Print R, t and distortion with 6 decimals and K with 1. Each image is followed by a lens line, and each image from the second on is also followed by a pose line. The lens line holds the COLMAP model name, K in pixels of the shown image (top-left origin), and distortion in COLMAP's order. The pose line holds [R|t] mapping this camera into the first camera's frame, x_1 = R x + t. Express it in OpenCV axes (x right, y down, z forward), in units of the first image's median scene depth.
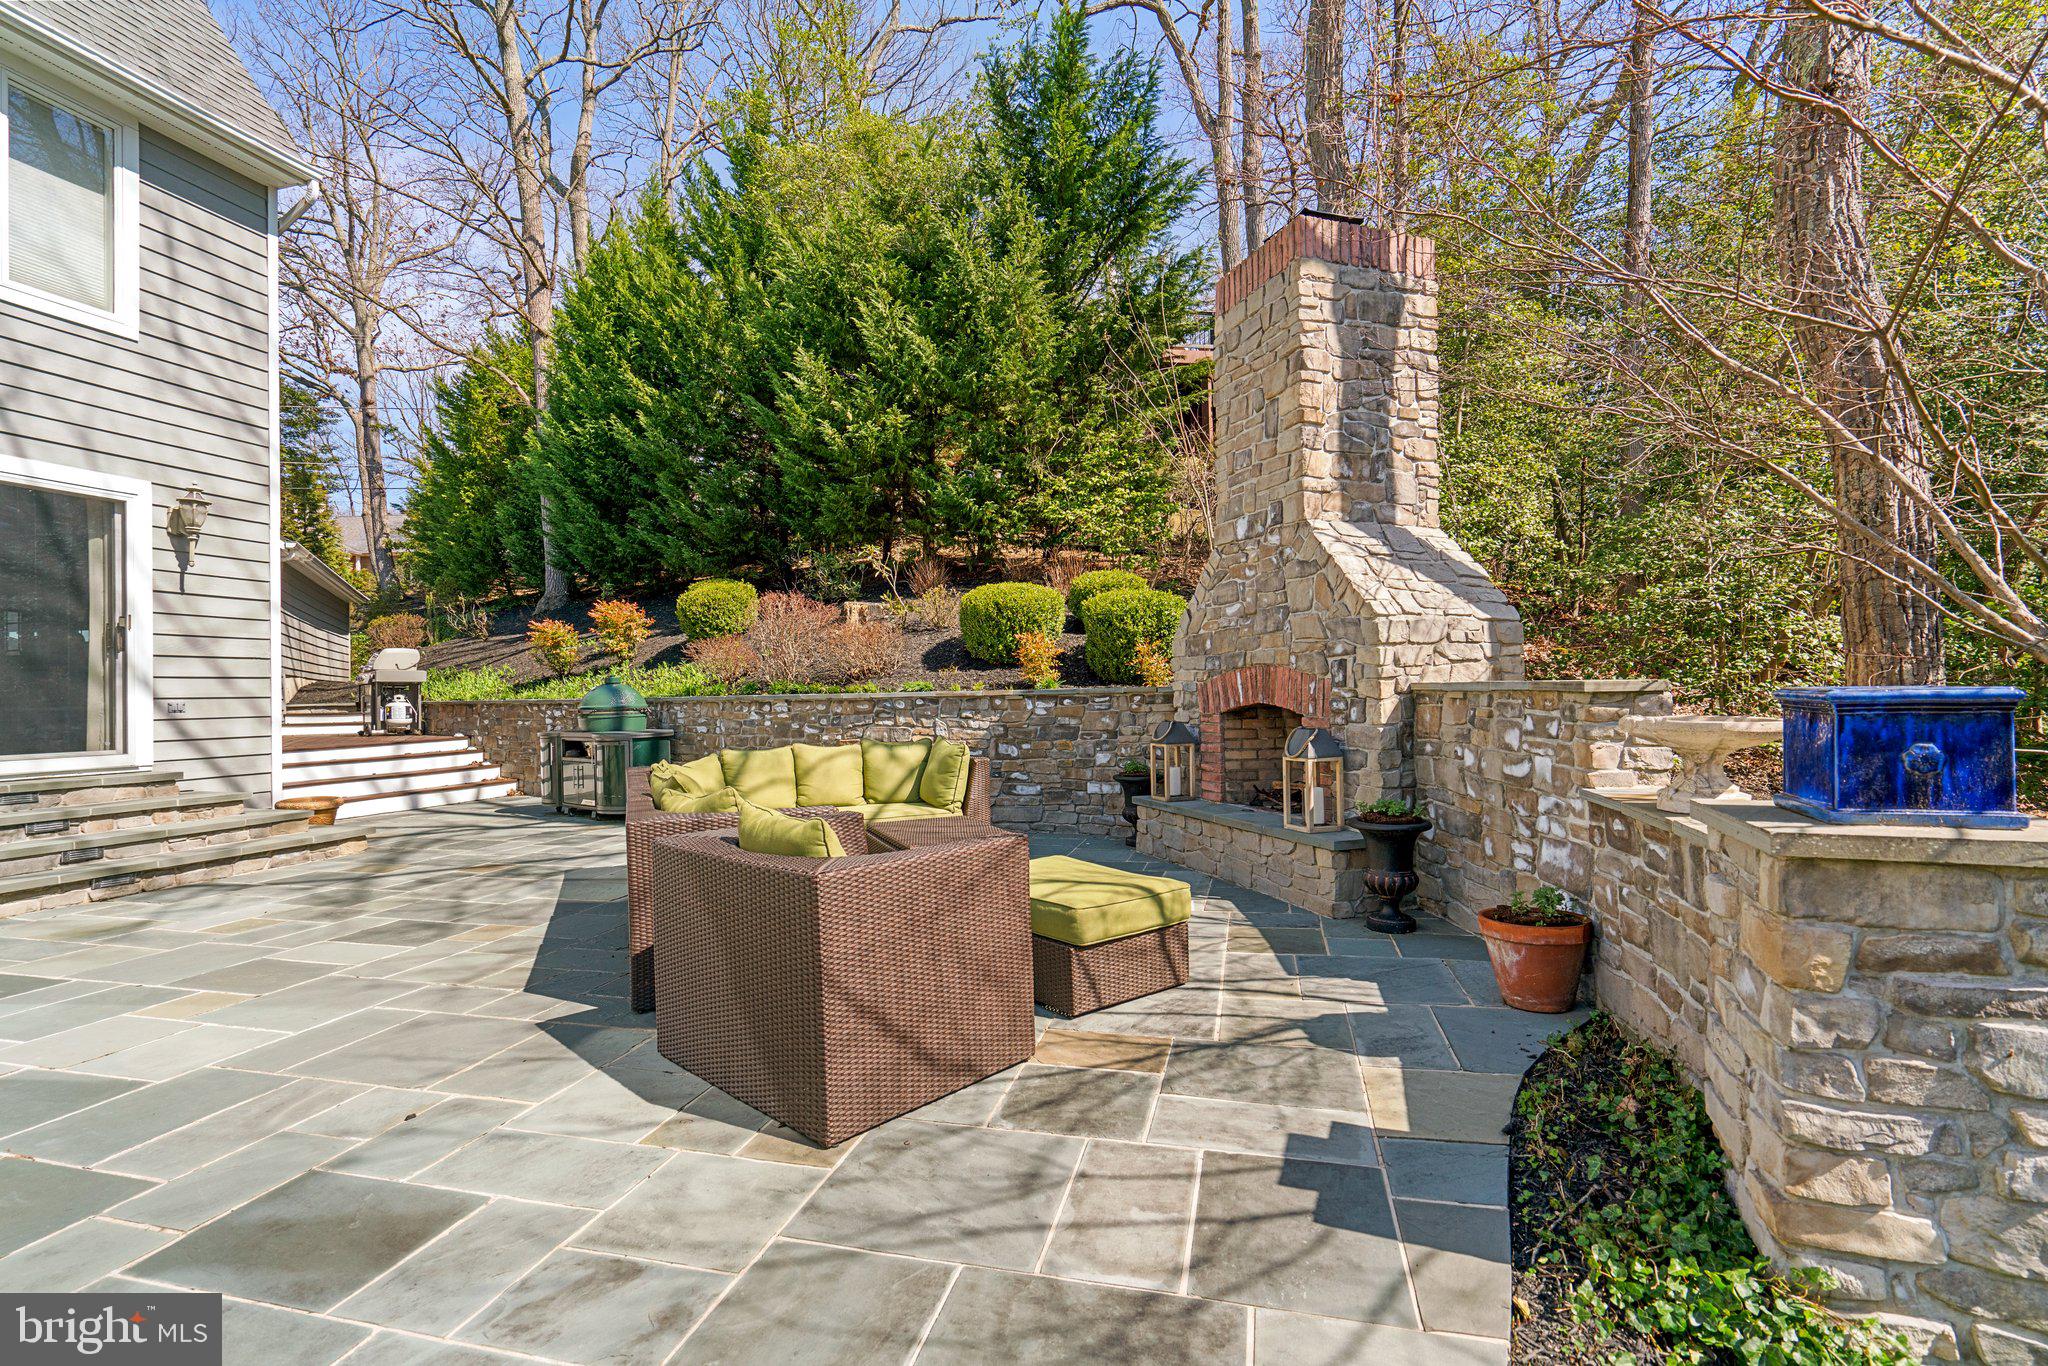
lens RADIAL K [[936.2, 0, 1022.5], [0, 936.2, 675.4], [0, 0, 1]] dist [-0.000234, 0.000533]
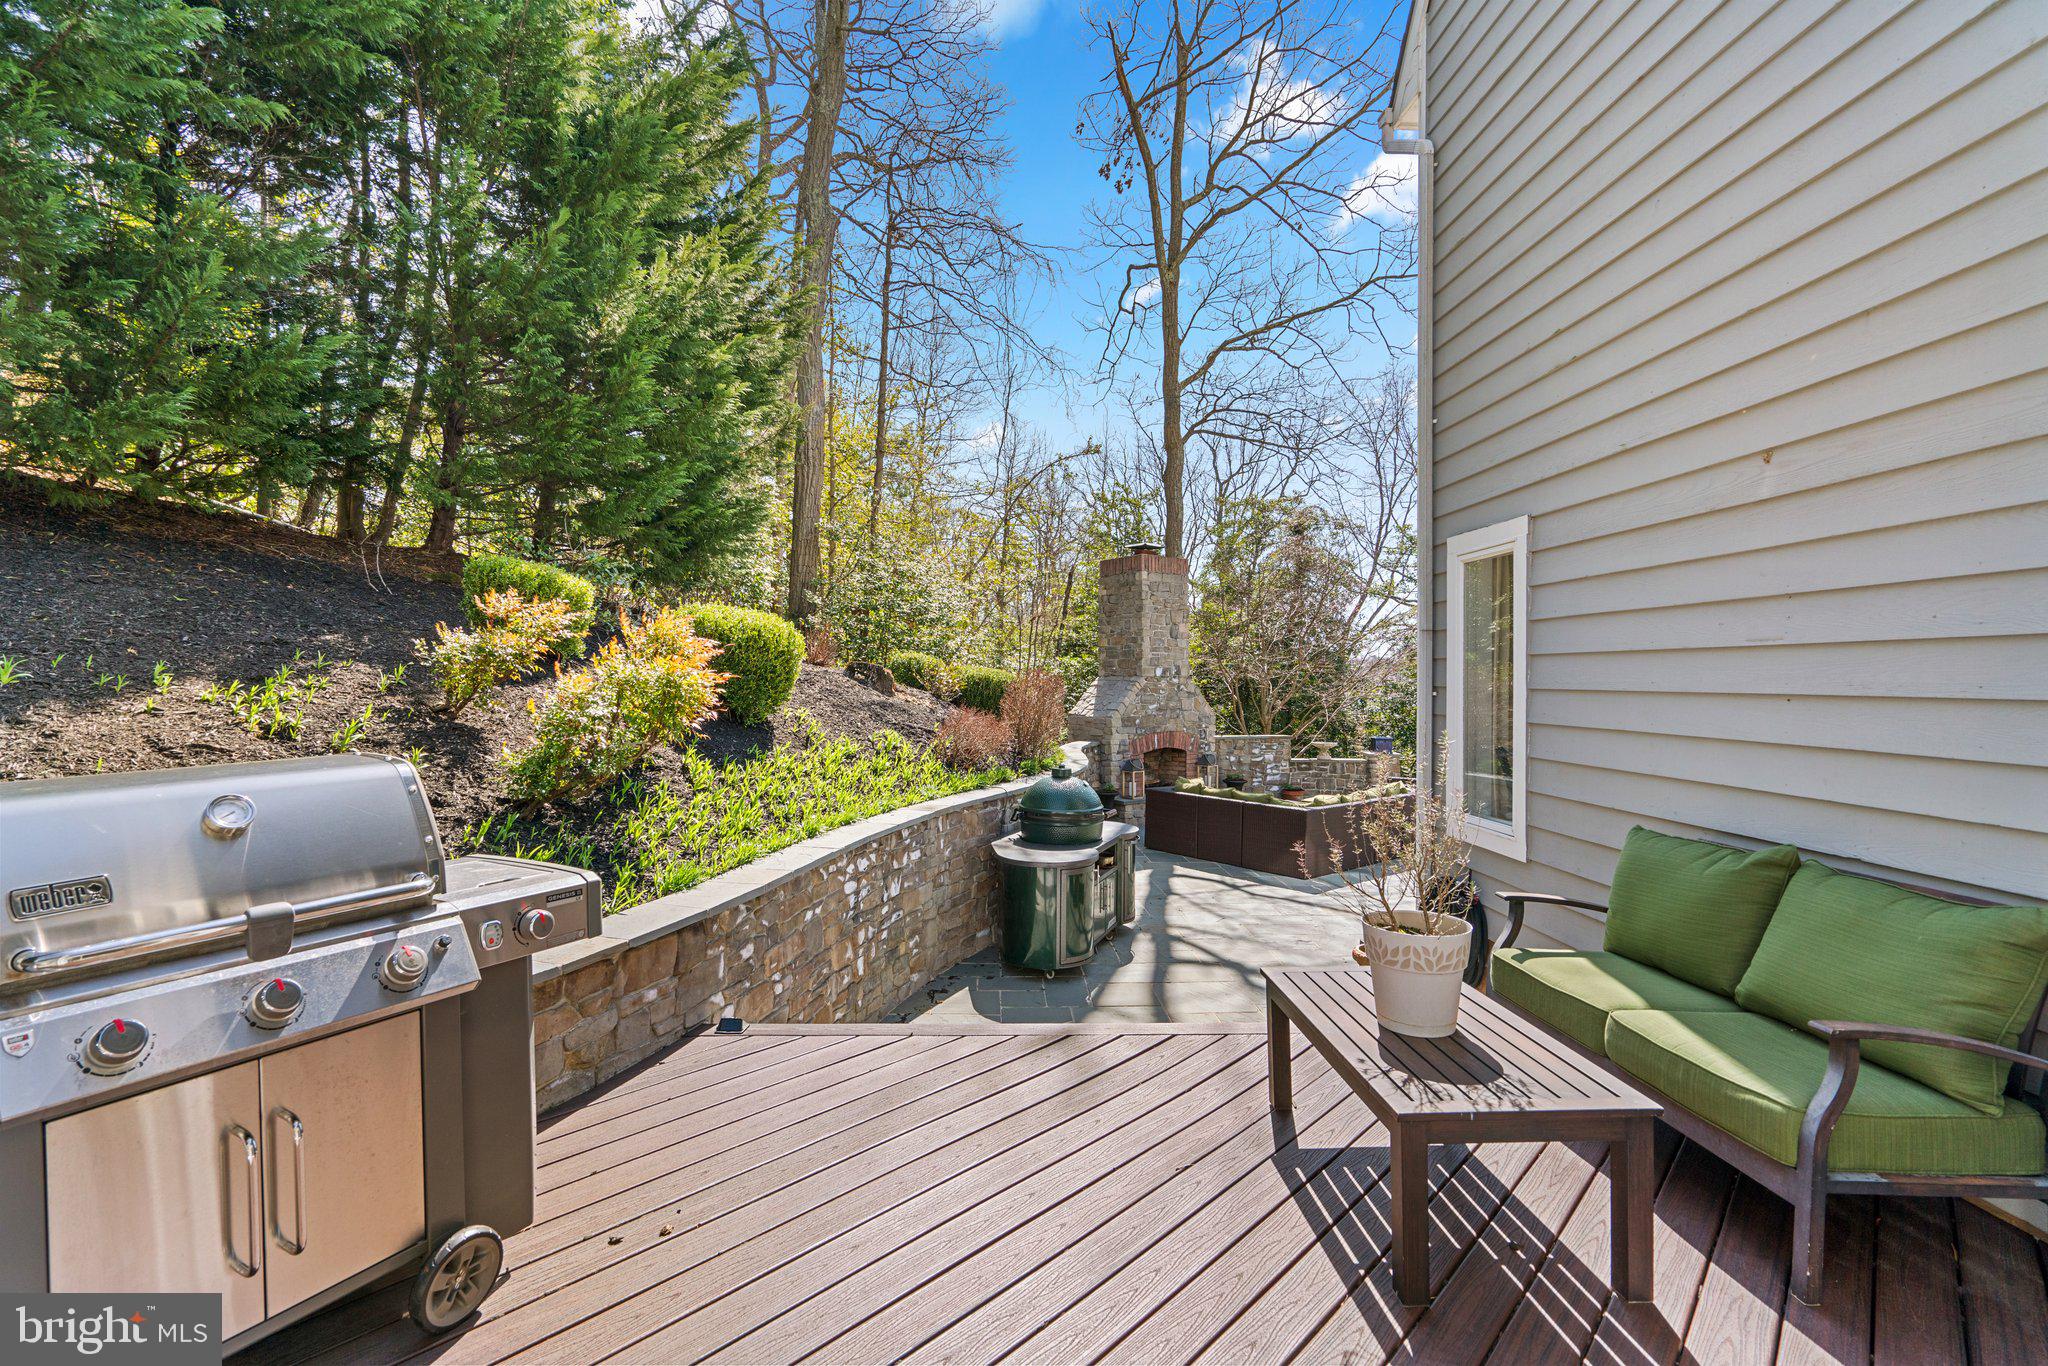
lens RADIAL K [[941.5, 0, 1024.0], [0, 941.5, 683.0], [0, 0, 1]] dist [-0.000446, 0.000097]
pose [[-0.301966, 0.008689, 0.953279, -1.550970], [-0.015897, 0.999774, -0.014149, -0.076376], [-0.953186, -0.019427, -0.301759, 1.670019]]
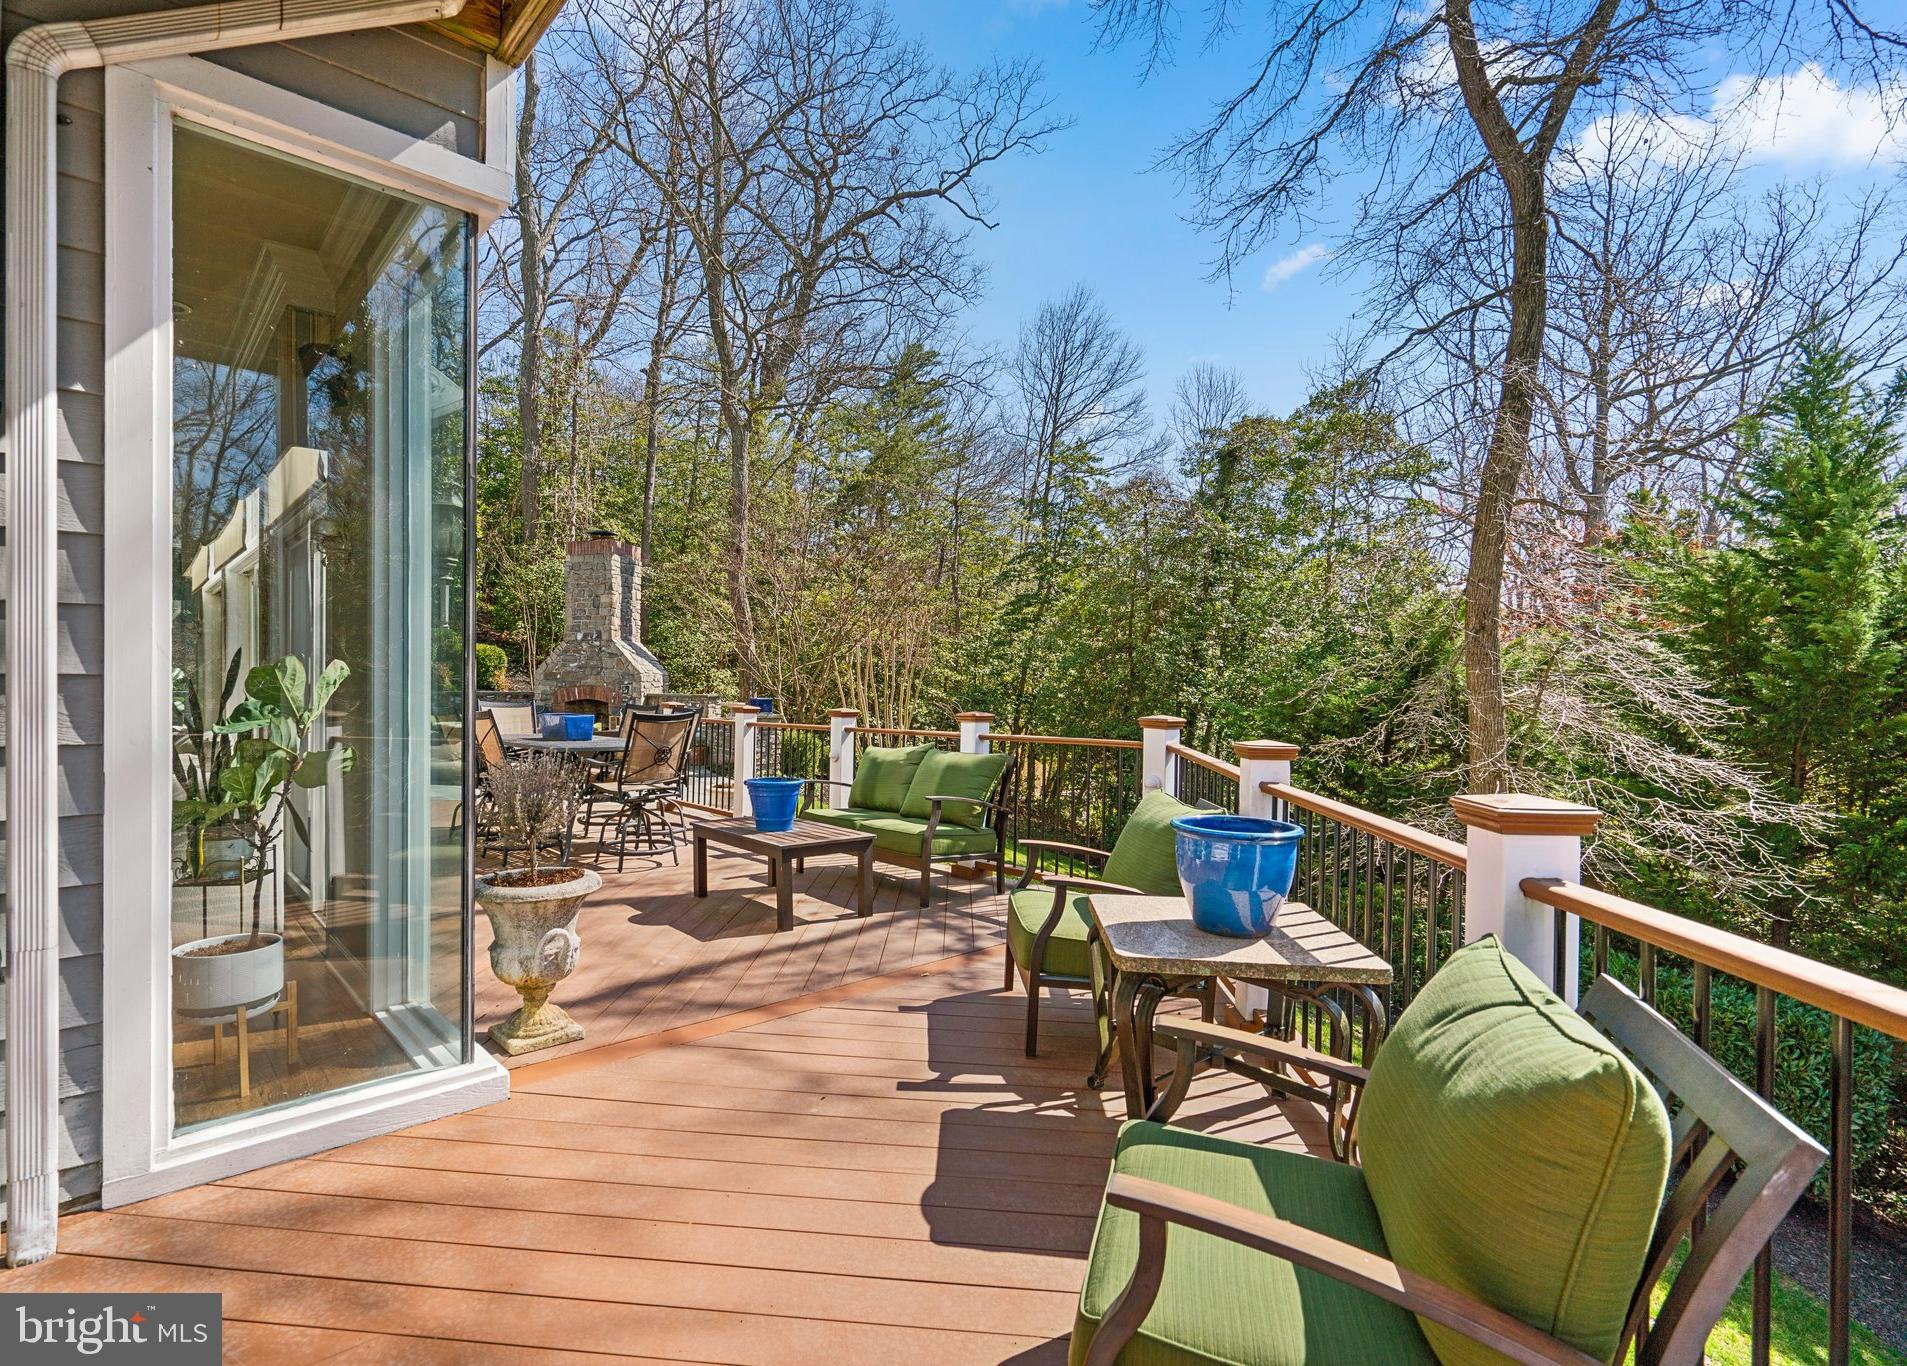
lens RADIAL K [[914.8, 0, 863.9], [0, 914.8, 705.2], [0, 0, 1]] dist [-0.020224, -0.000033]
pose [[0.583739, -0.000069, 0.811941, -1.227877], [-0.031648, 0.999238, 0.022838, -0.033563], [-0.811324, -0.039027, 0.583292, -1.064247]]
